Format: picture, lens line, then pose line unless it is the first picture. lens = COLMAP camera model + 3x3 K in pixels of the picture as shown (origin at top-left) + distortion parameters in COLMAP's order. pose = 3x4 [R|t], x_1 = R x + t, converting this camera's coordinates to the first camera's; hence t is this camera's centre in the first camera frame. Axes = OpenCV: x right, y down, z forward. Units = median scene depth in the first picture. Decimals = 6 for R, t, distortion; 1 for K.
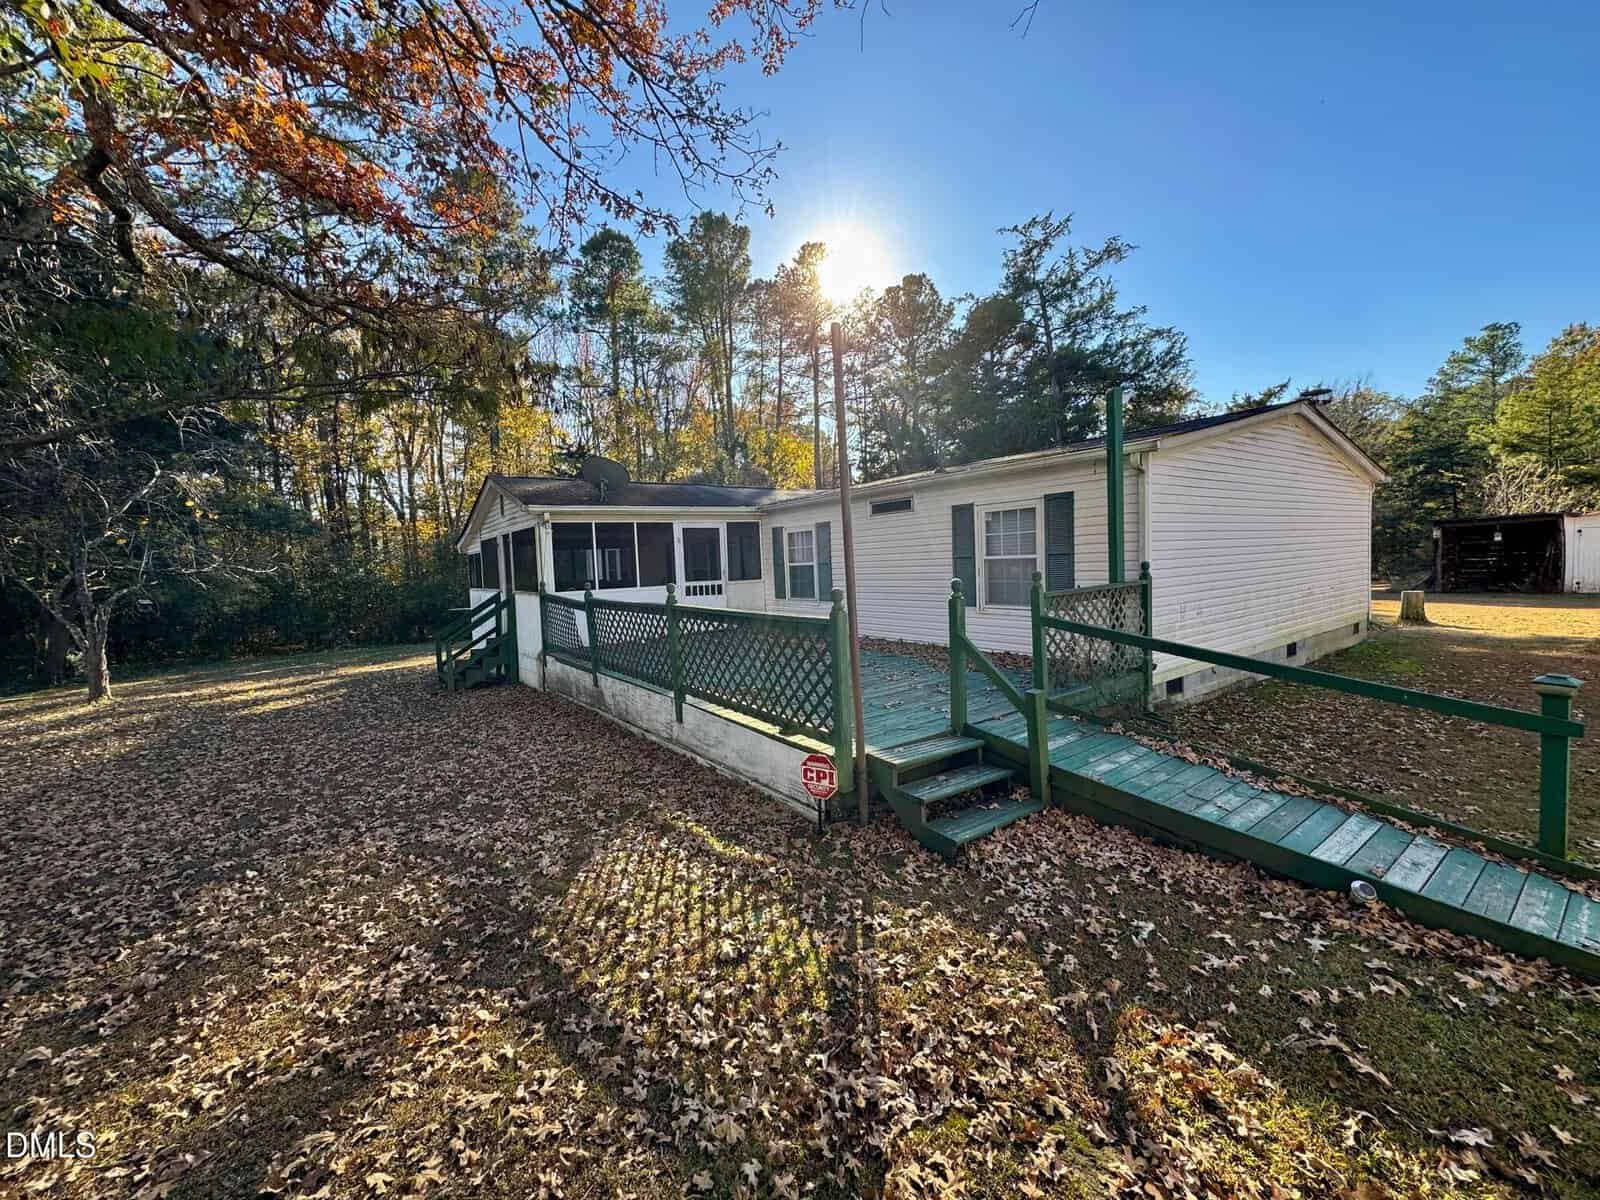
lens RADIAL K [[639.0, 0, 798.5], [0, 639.0, 603.8], [0, 0, 1]] dist [-0.000237, -0.000128]
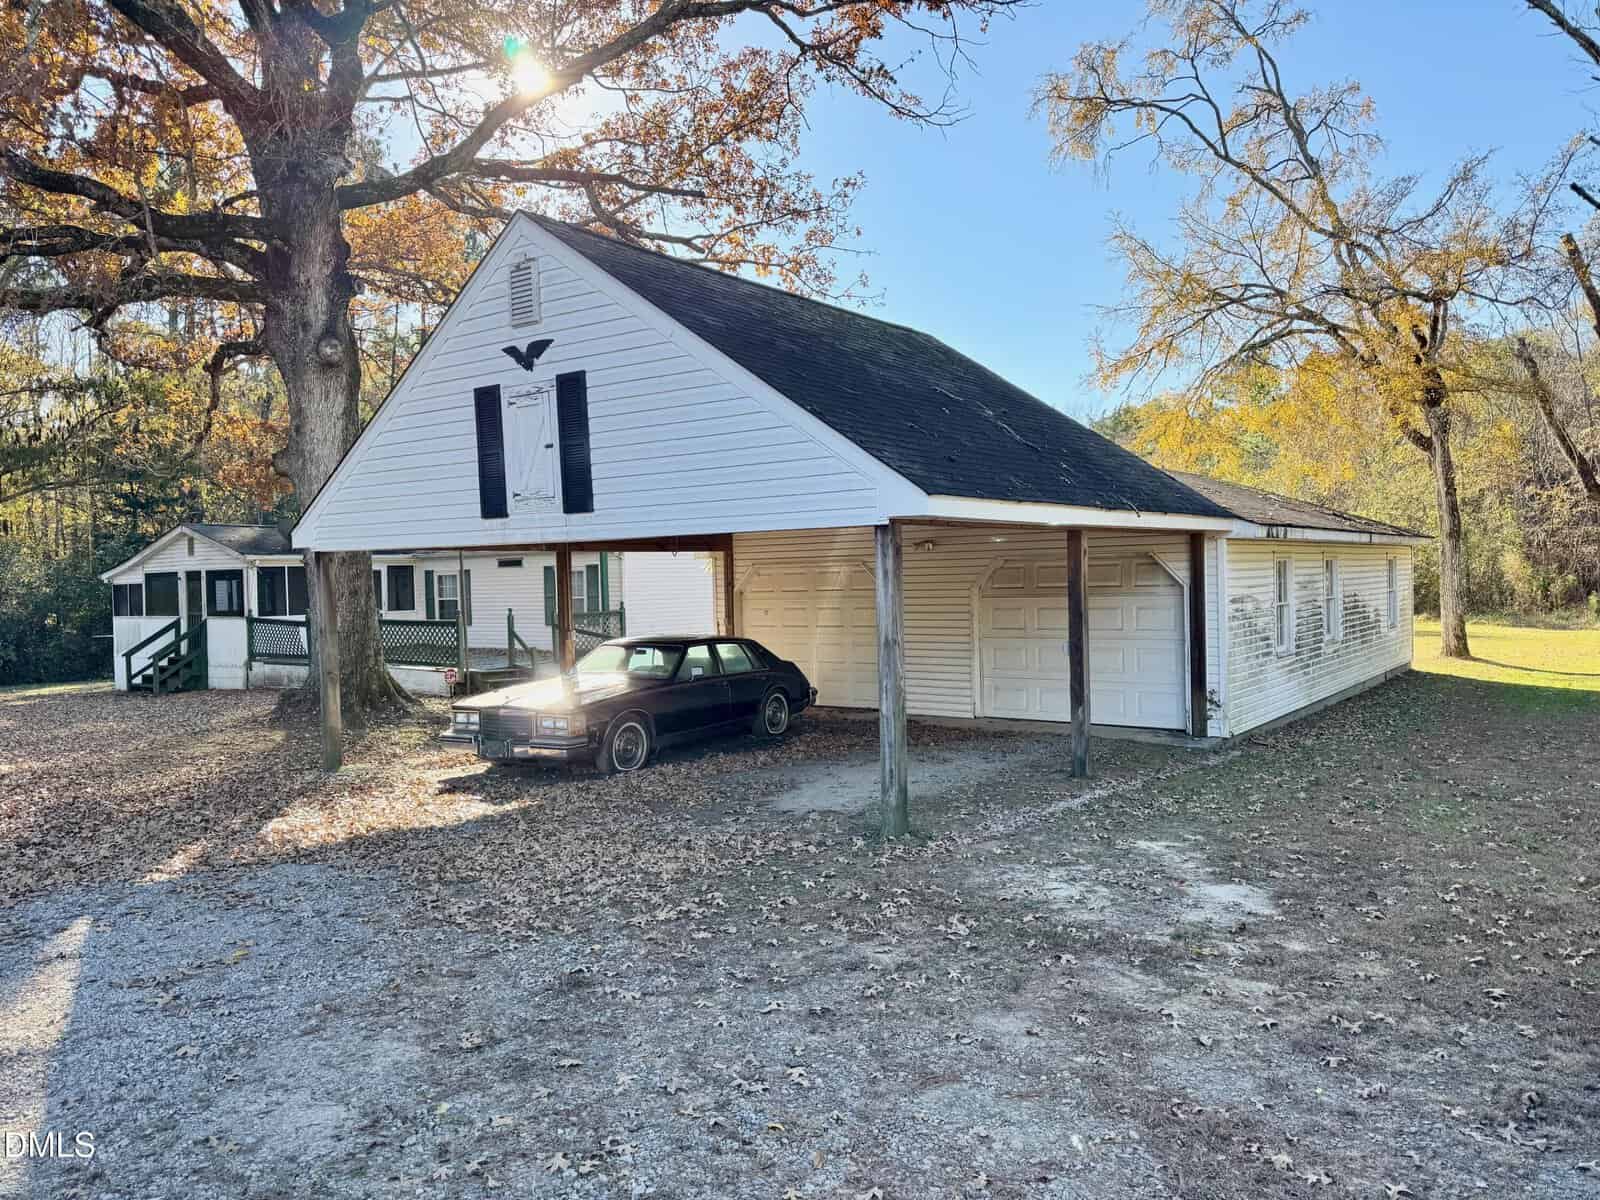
lens RADIAL K [[1121.1, 0, 808.4], [0, 1121.1, 593.4], [0, 0, 1]] dist [0.050000, -0.080115]
pose [[0.952936, 0.016726, 0.302710, 0.010988], [0.002774, 0.997954, -0.063871, 0.090035], [-0.303159, 0.061704, 0.950940, -1.679987]]
